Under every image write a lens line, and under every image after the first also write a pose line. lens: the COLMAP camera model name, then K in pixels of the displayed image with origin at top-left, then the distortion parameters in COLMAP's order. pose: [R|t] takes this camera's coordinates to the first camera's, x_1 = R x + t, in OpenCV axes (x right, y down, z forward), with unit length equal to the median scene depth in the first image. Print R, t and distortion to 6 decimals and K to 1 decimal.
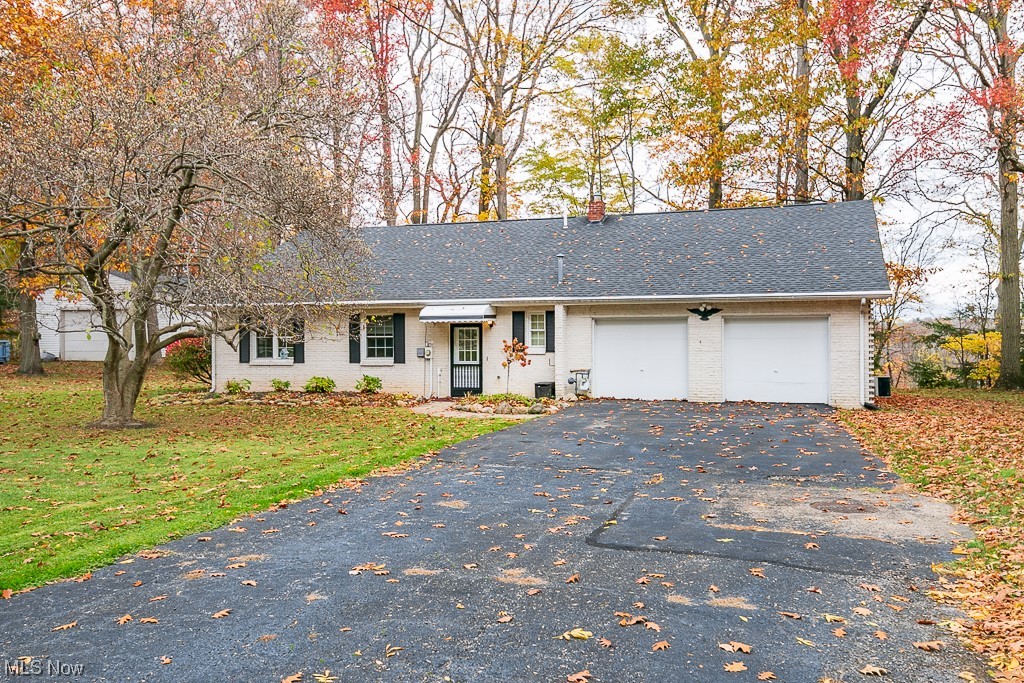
lens RADIAL K [[894.7, 0, 510.4], [0, 894.7, 337.0], [0, 0, 1]] dist [0.062632, -0.006620]
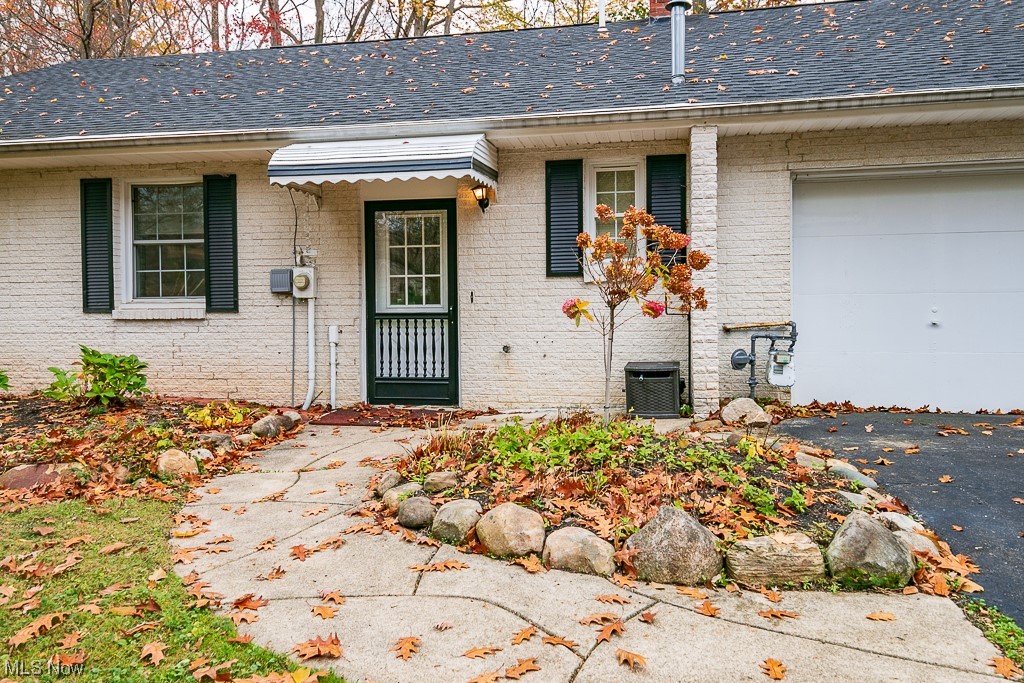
lens RADIAL K [[760.8, 0, 517.8], [0, 760.8, 306.3], [0, 0, 1]] dist [0.091900, -0.002700]
pose [[0.990581, -0.008014, 0.136693, -0.049489], [0.005979, 0.999865, 0.015294, 0.023523], [-0.136798, -0.014333, 0.990495, 0.699032]]
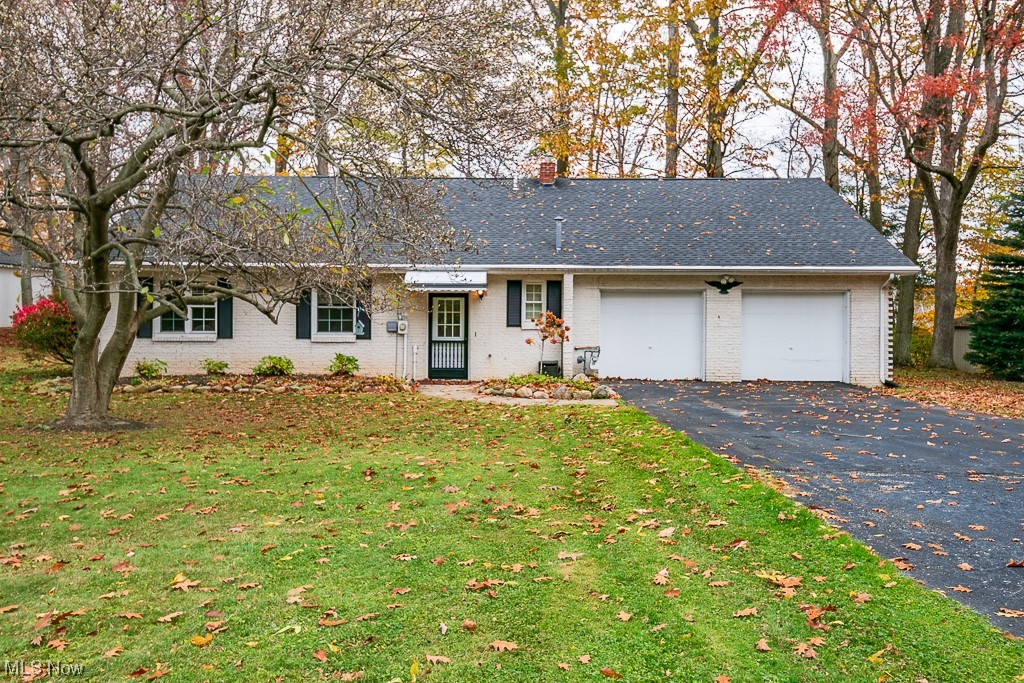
lens RADIAL K [[894.7, 0, 506.9], [0, 894.7, 345.0], [0, 0, 1]] dist [0.062632, -0.006620]
pose [[0.951405, -0.000010, 0.307941, -0.264337], [-0.011169, 0.999341, 0.034540, 0.004264], [-0.307739, -0.036300, 0.950778, 0.167007]]
